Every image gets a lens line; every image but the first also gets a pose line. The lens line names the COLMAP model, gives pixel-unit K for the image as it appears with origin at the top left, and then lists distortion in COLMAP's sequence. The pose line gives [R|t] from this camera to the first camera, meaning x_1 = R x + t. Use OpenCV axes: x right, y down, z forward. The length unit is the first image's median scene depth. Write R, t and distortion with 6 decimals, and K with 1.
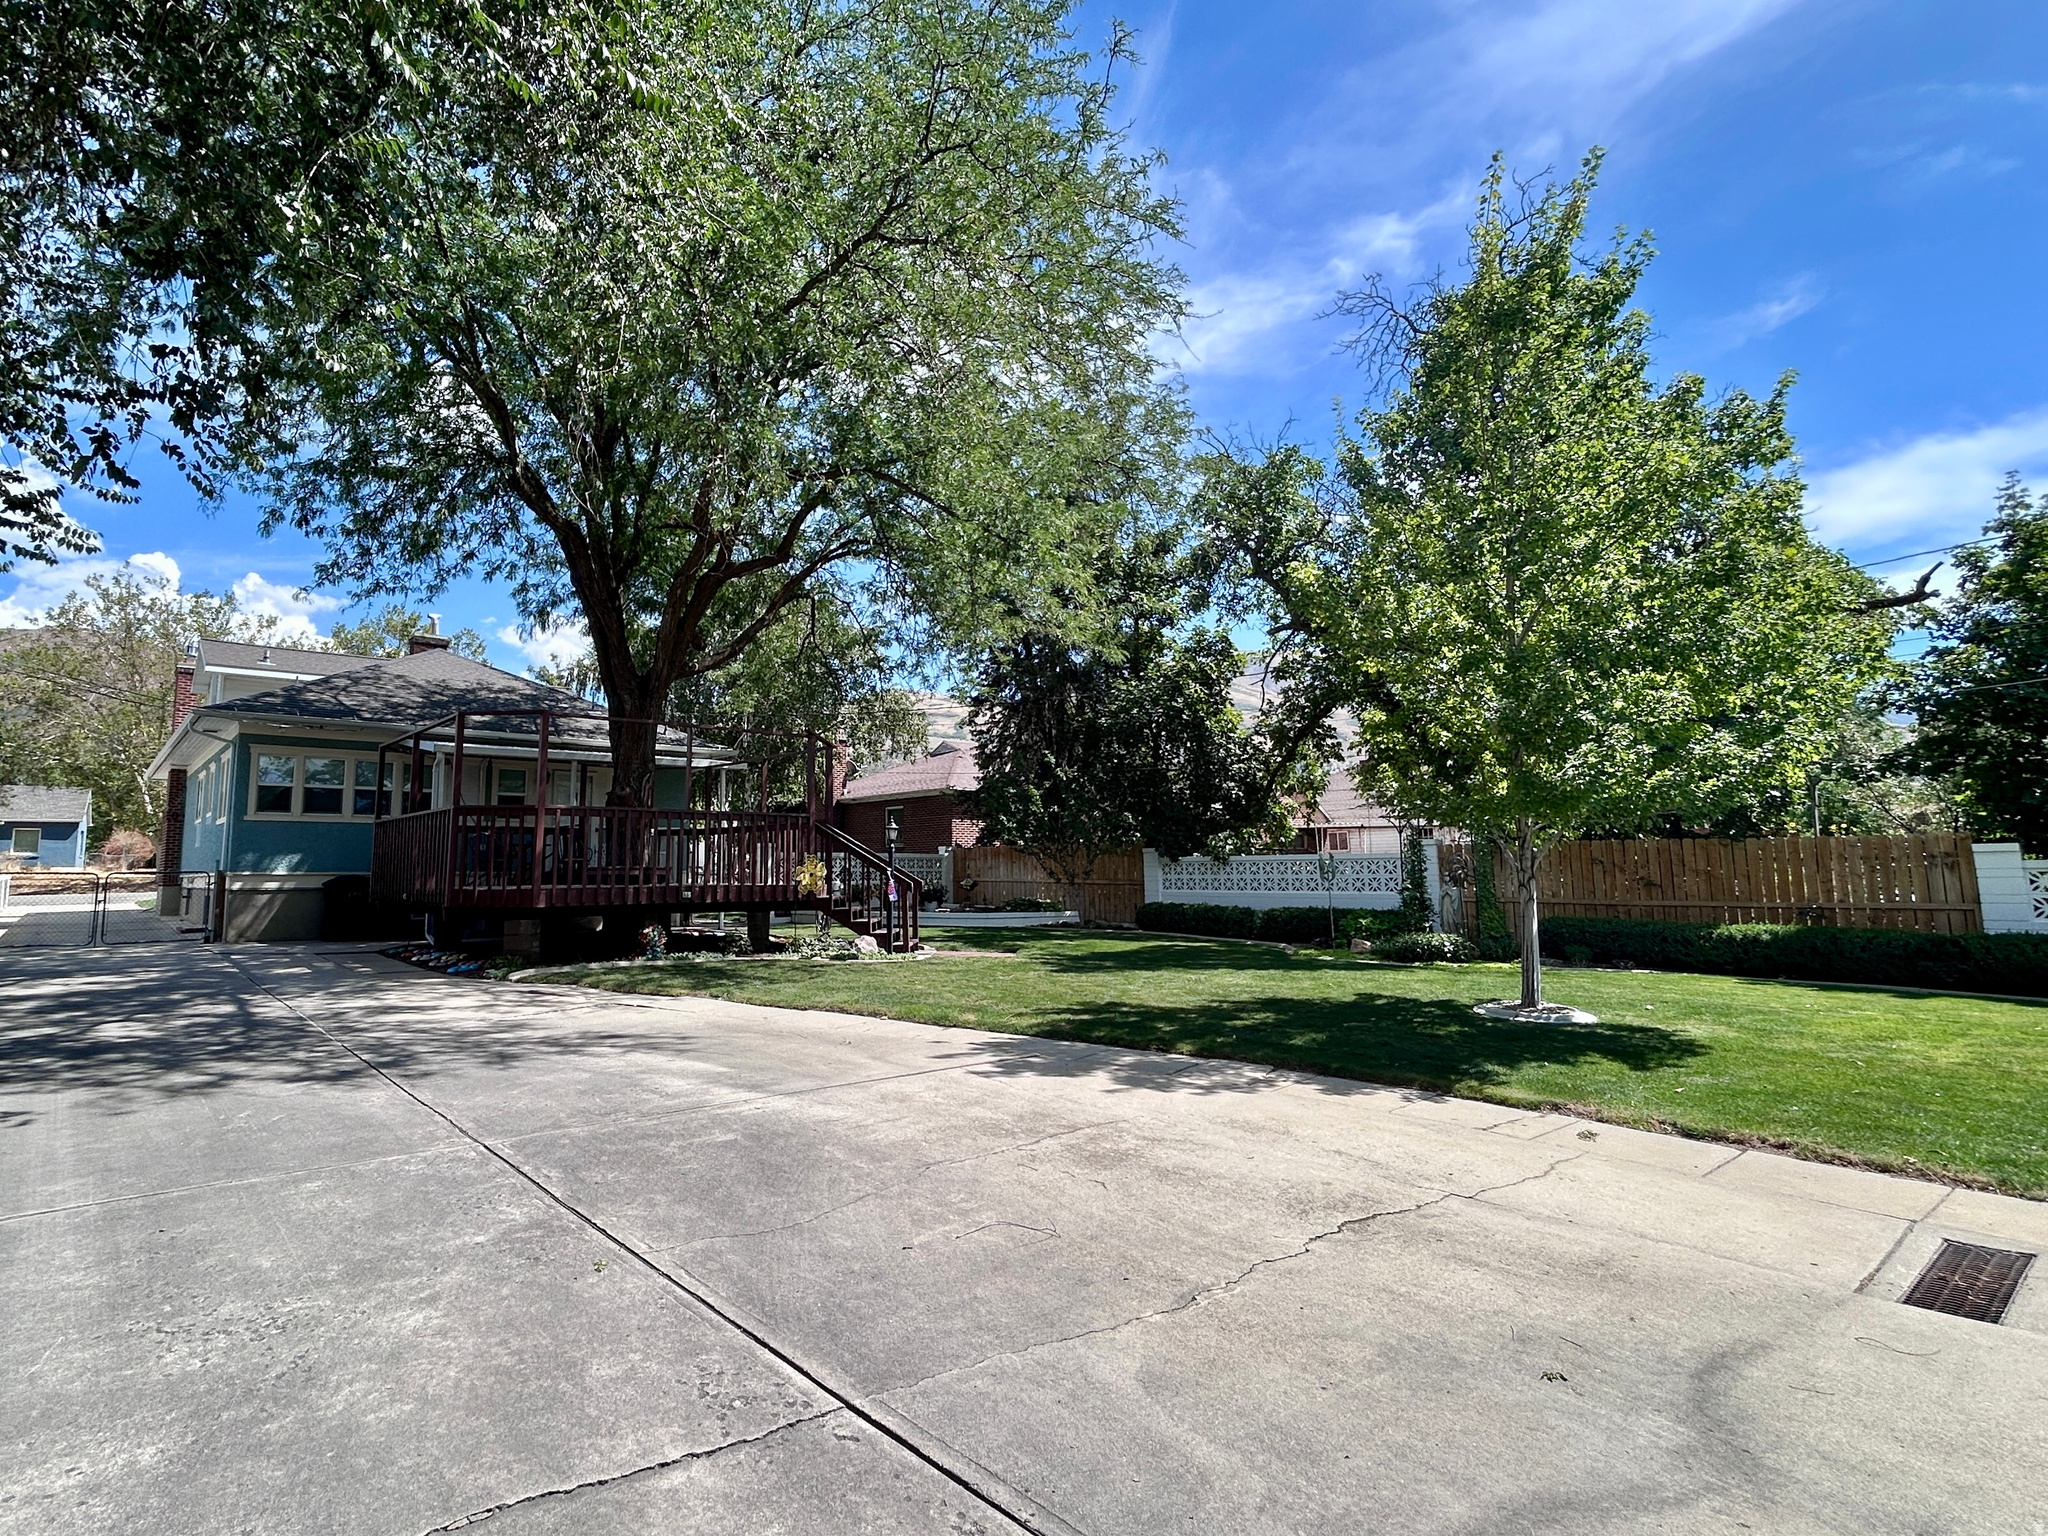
lens RADIAL K [[818.3, 0, 1016.0], [0, 818.3, 765.6], [0, 0, 1]] dist [0.001134, 0.000267]
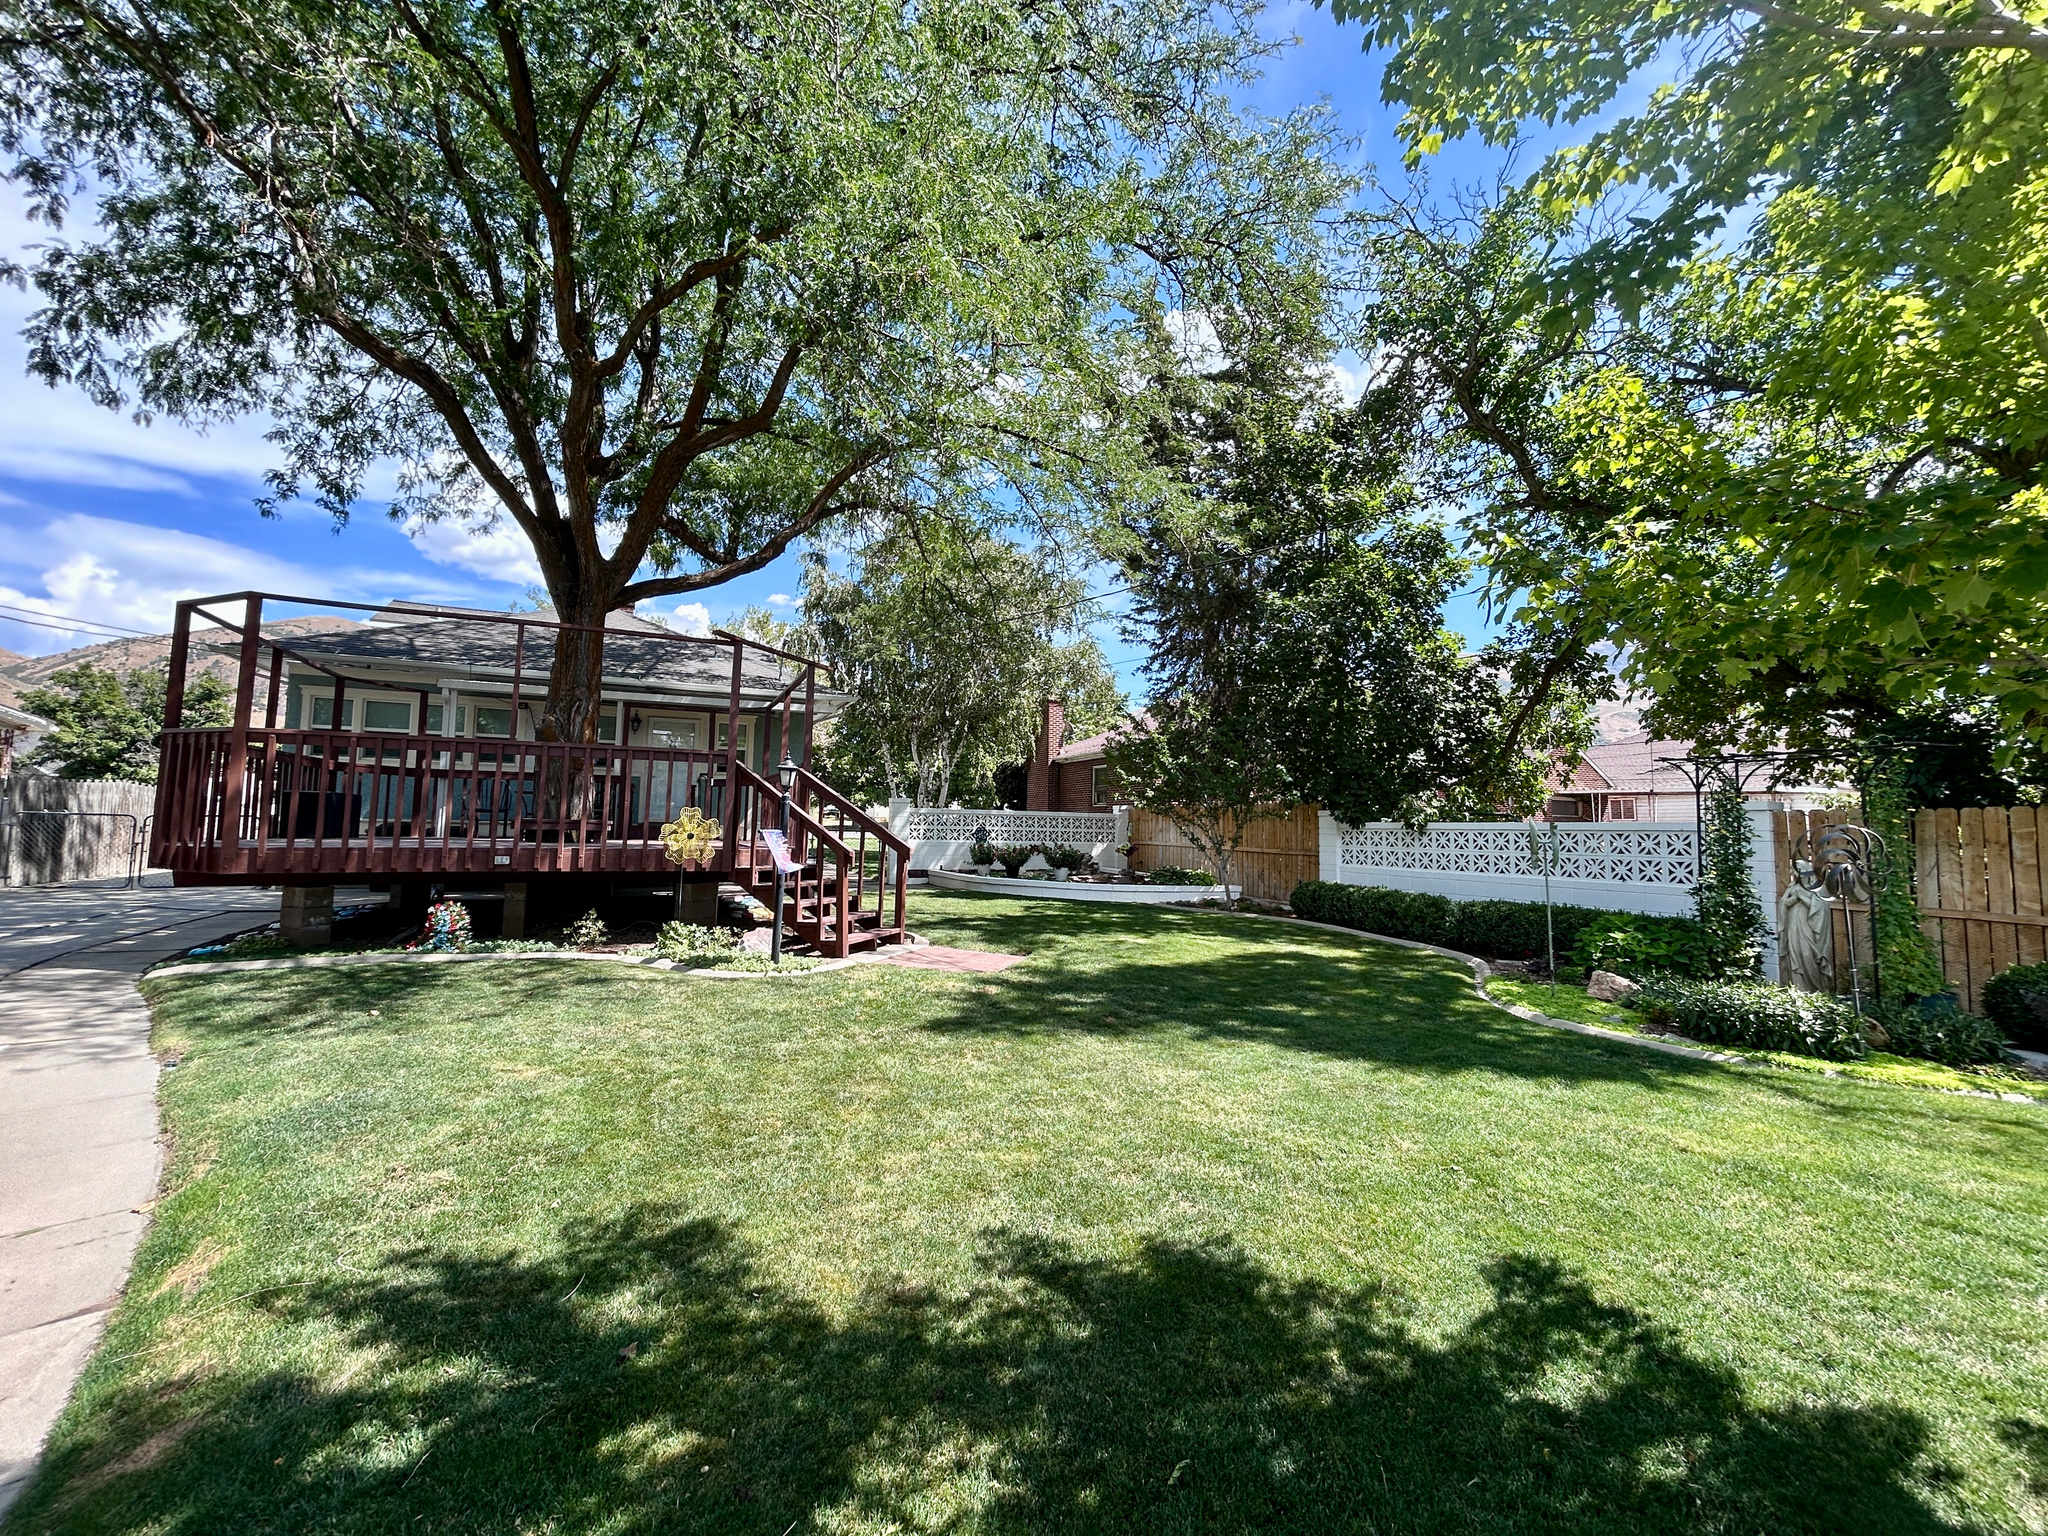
lens RADIAL K [[825.9, 0, 1022.4], [0, 825.9, 763.9], [0, 0, 1]] dist [0.000164, 0.000639]
pose [[0.968568, 0.002799, -0.248734, 0.081404], [0.008898, 0.998907, 0.045889, 0.018015], [0.248590, -0.046659, 0.967484, 0.169609]]
